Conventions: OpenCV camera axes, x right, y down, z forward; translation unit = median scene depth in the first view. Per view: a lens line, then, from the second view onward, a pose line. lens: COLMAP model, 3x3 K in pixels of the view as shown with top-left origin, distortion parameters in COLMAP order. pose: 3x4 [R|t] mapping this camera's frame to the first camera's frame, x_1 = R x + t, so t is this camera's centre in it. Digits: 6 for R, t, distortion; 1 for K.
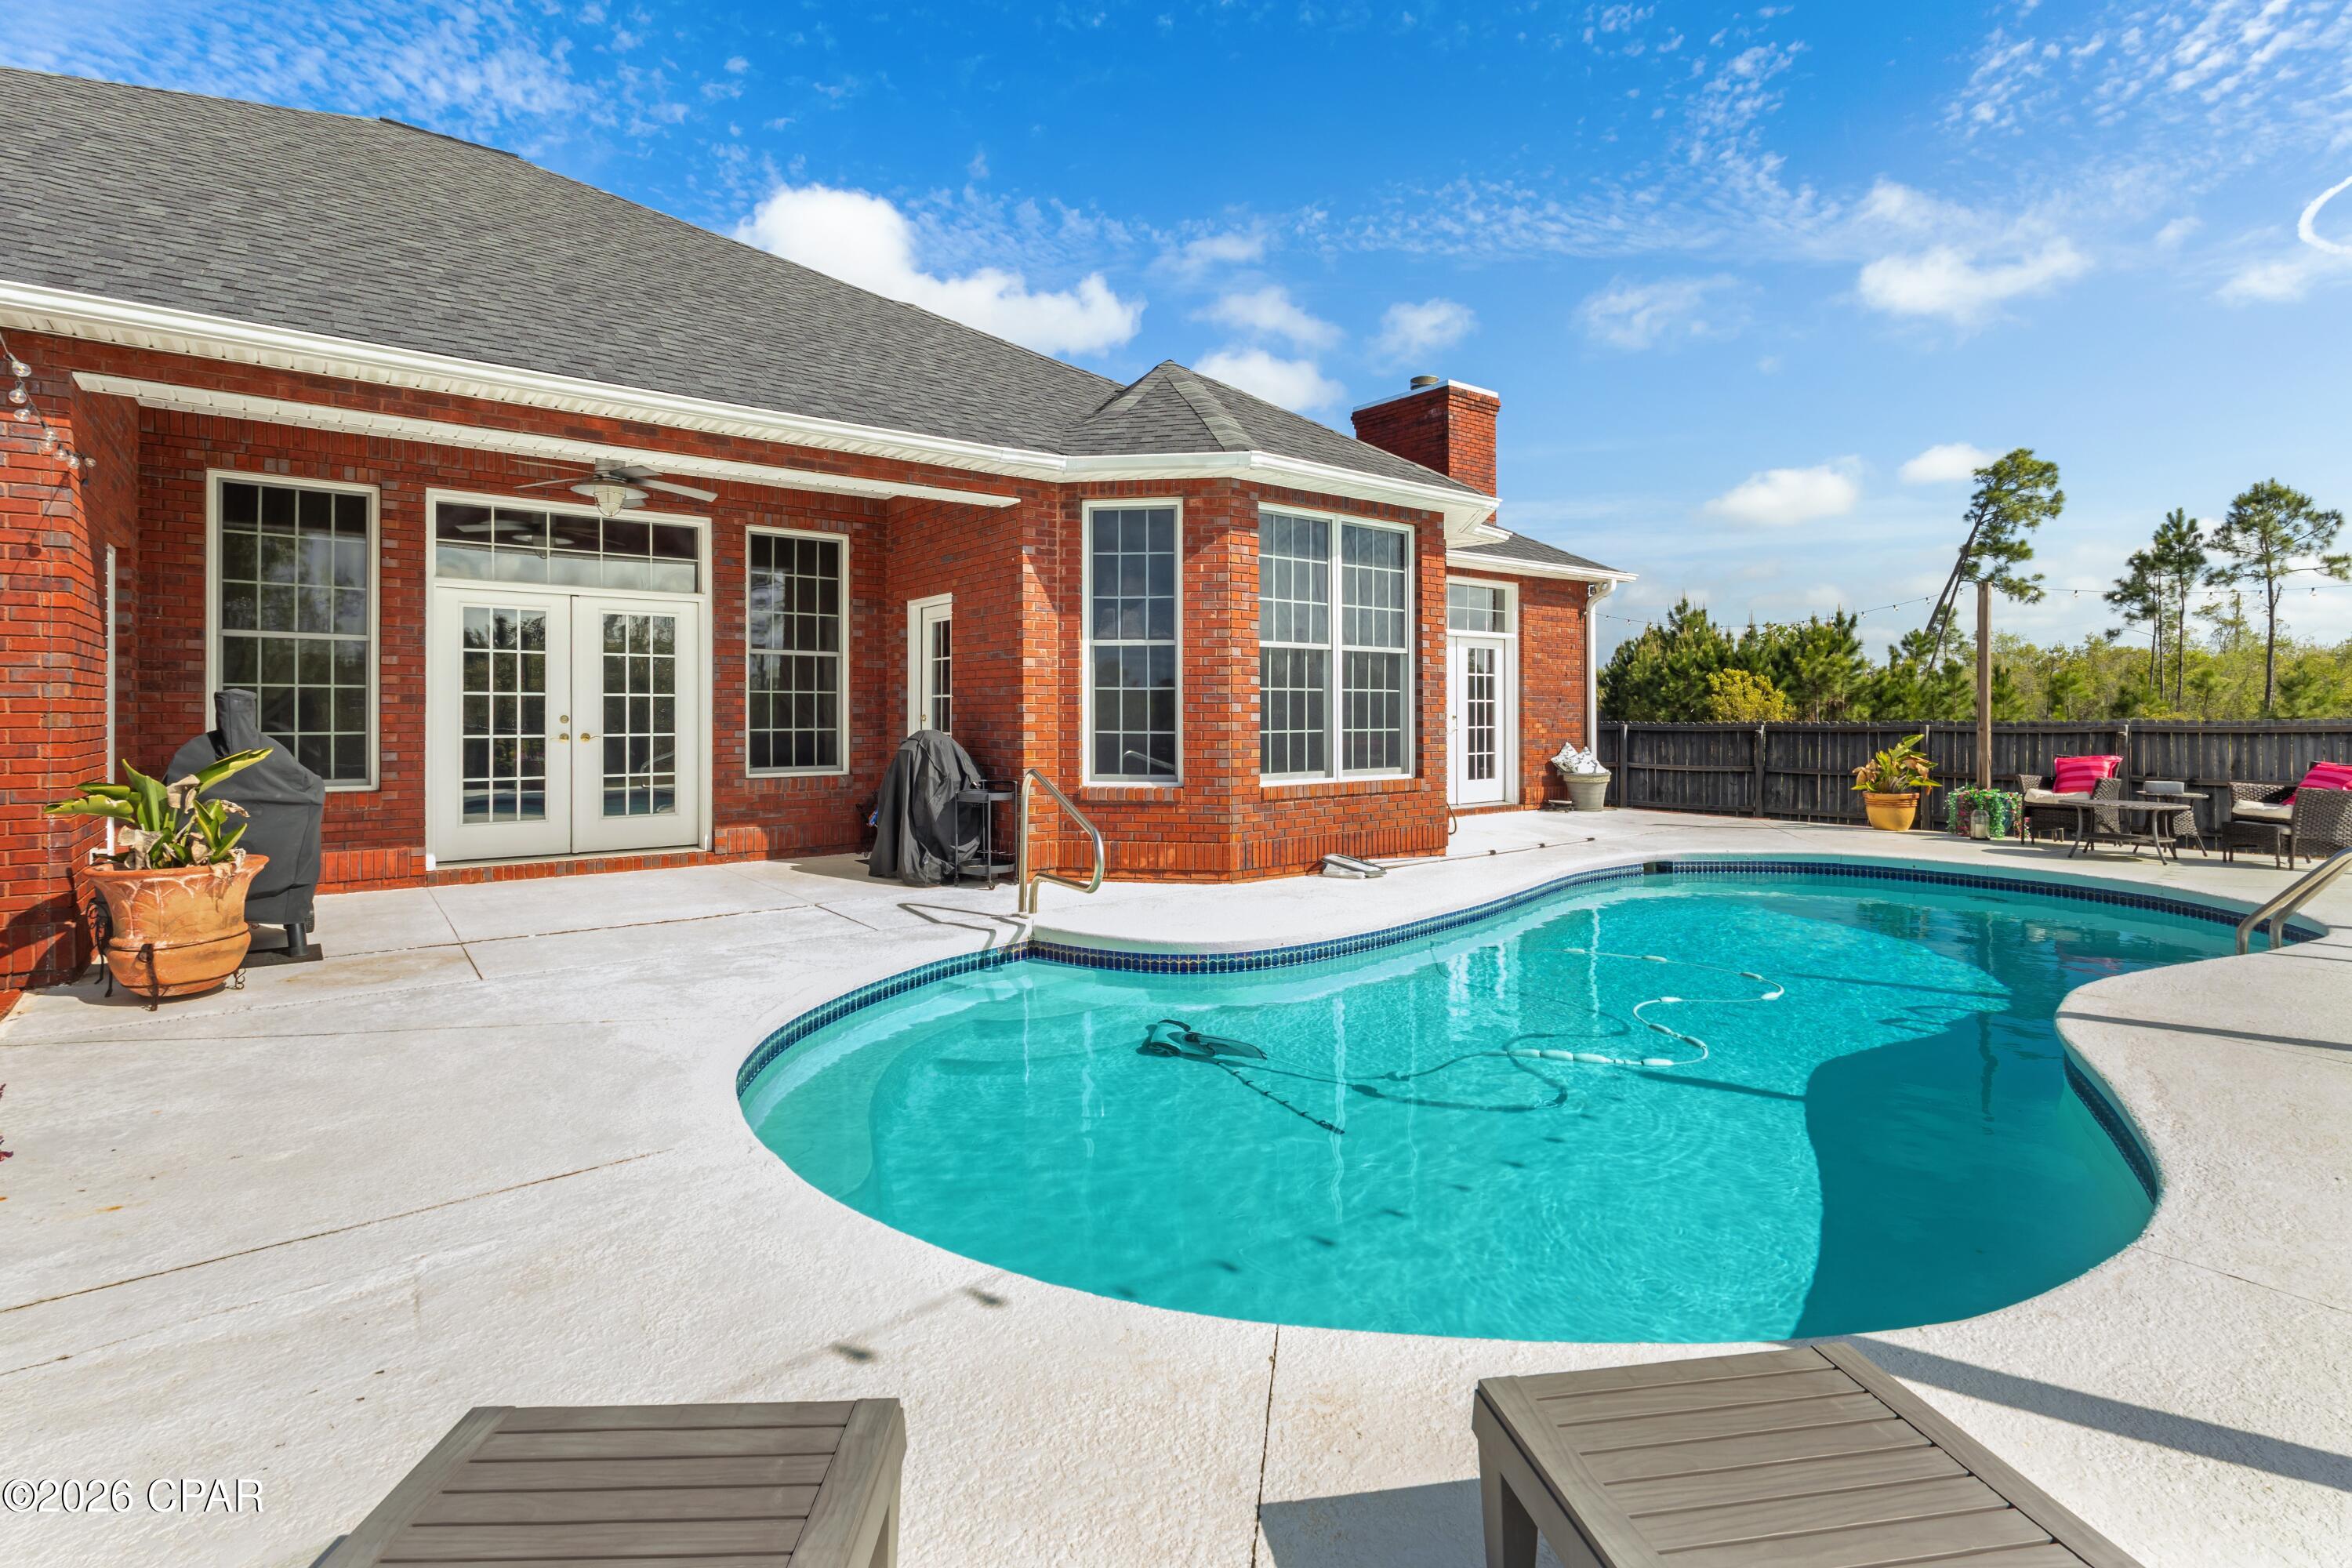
lens RADIAL K [[852.4, 0, 1175.7], [0, 852.4, 718.2], [0, 0, 1]] dist [0.000338, 0.000012]
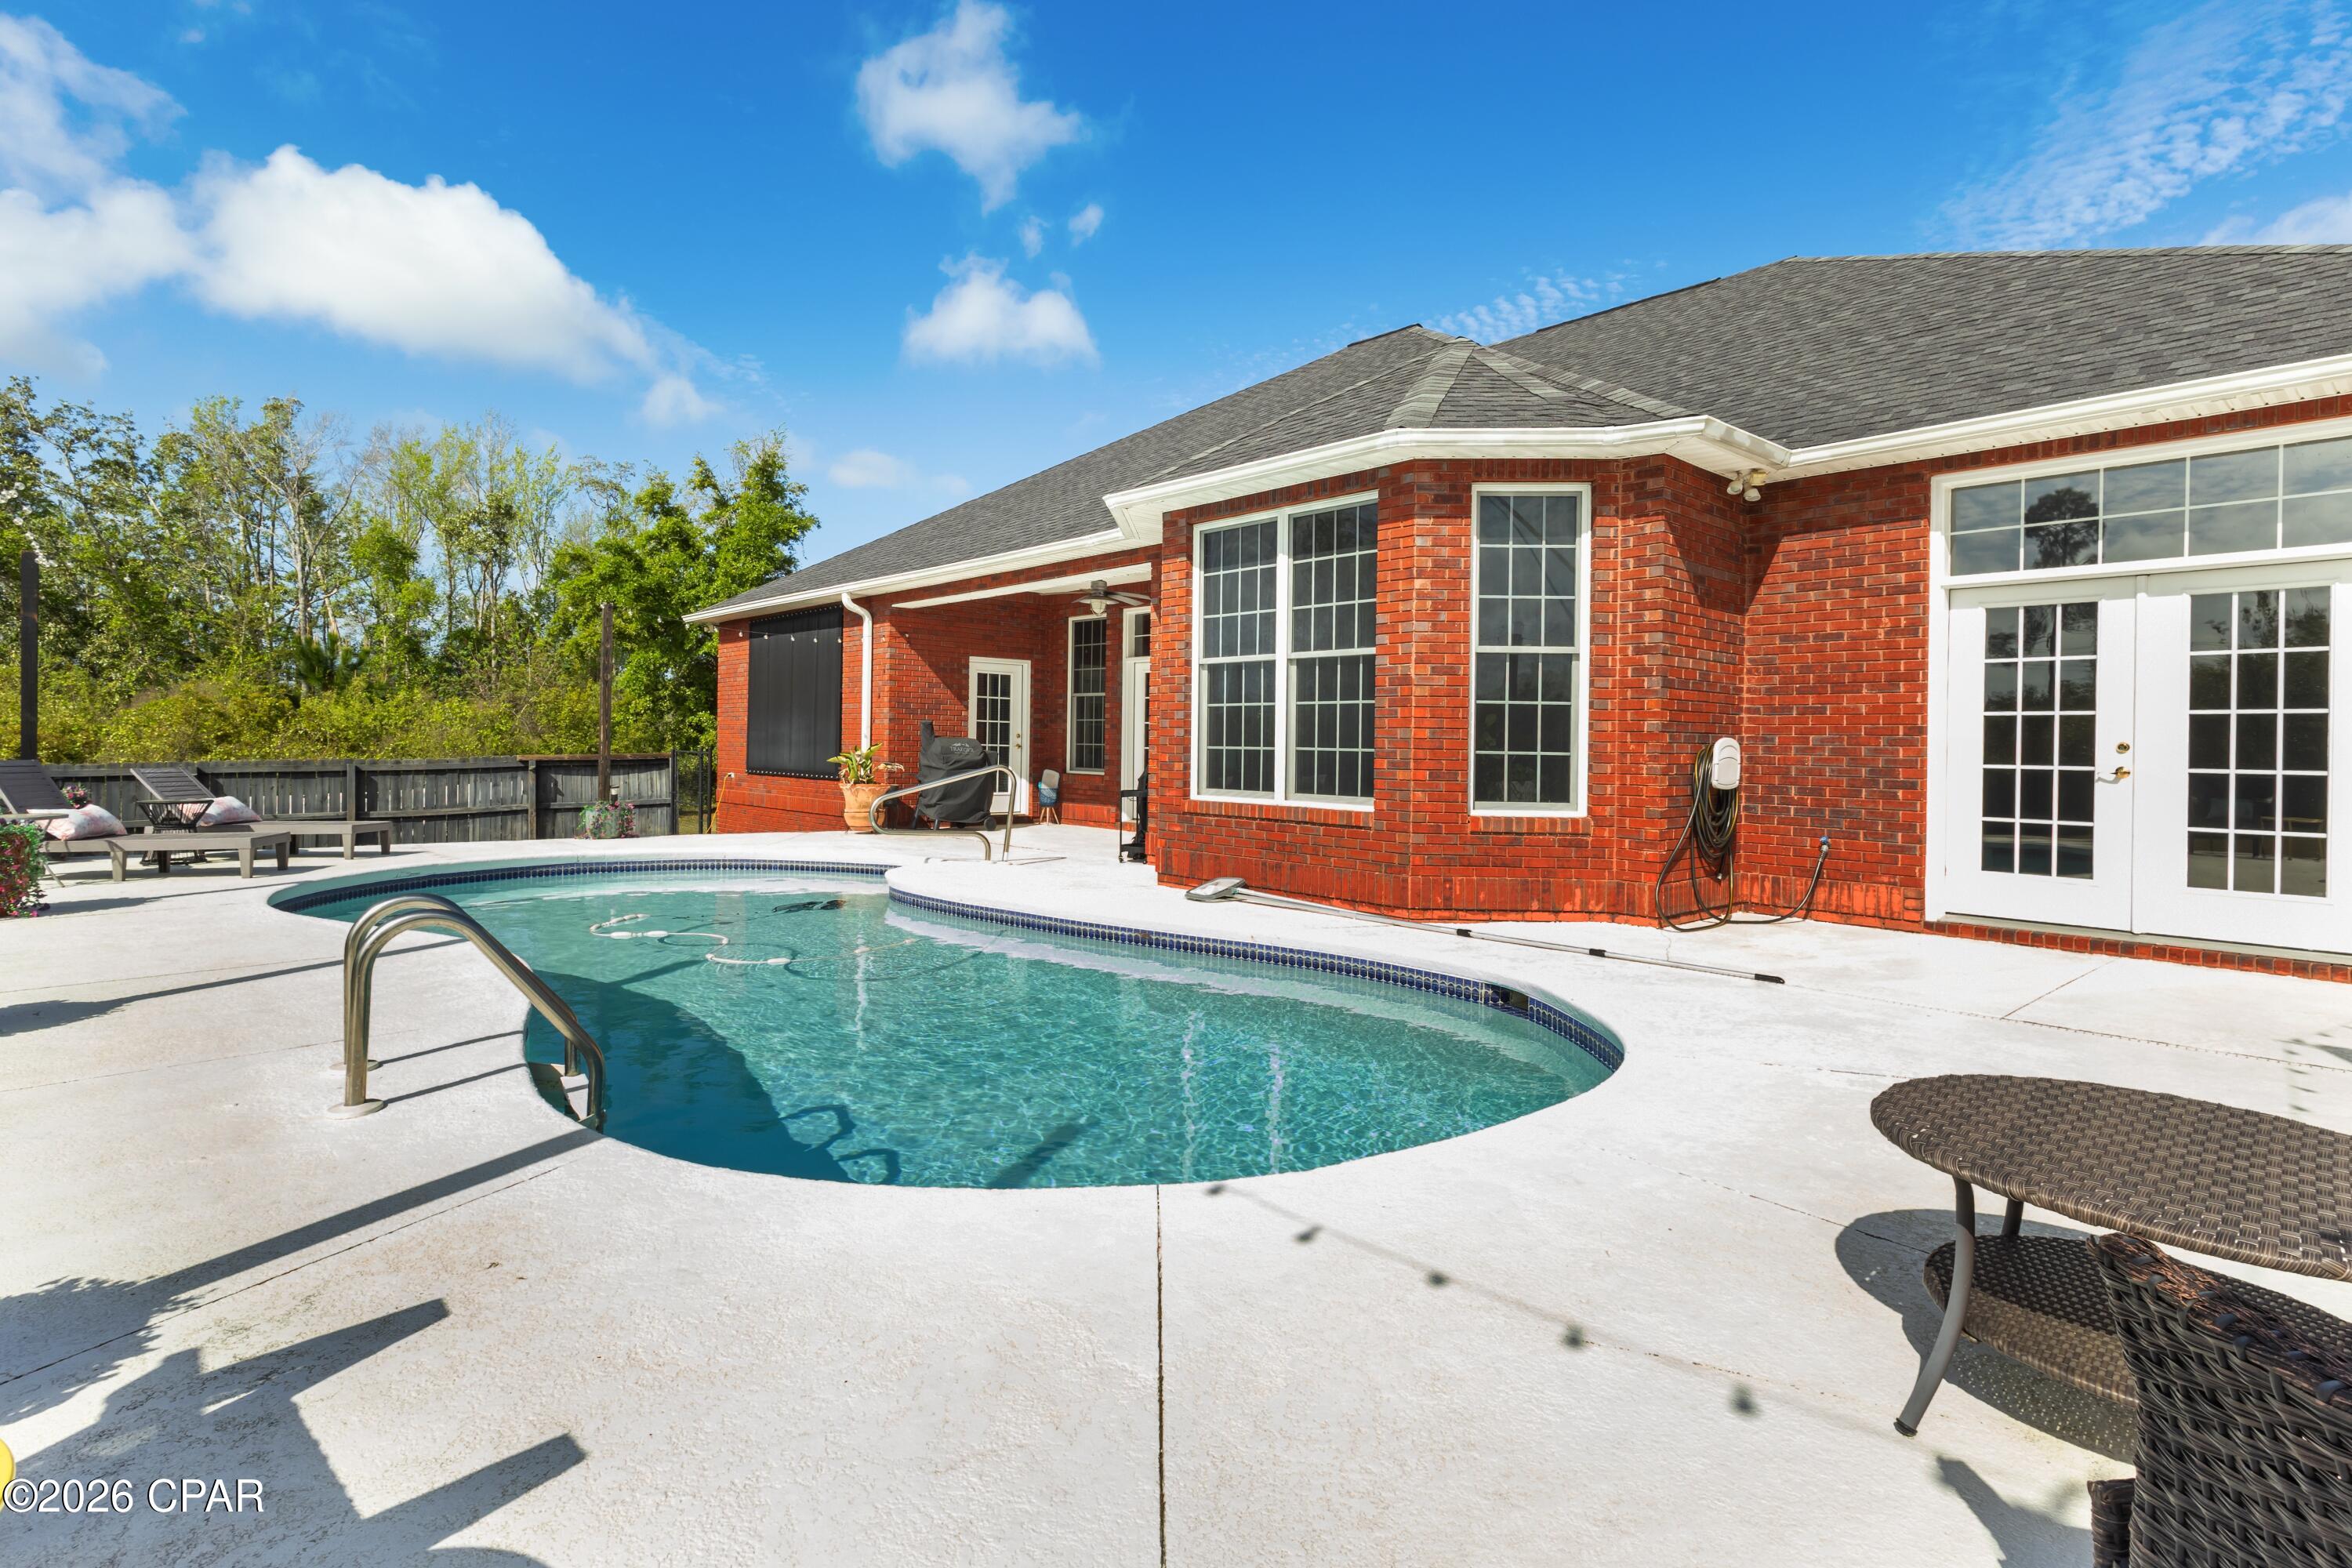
lens RADIAL K [[1124.7, 0, 1170.3], [0, 1124.7, 731.7], [0, 0, 1]] dist [0.004099, 0.000378]
pose [[0.136015, -0.007212, -0.990680, 1.308255], [-0.005953, 0.999950, -0.008096, 0.007420], [0.990689, 0.006999, 0.135966, 0.697788]]
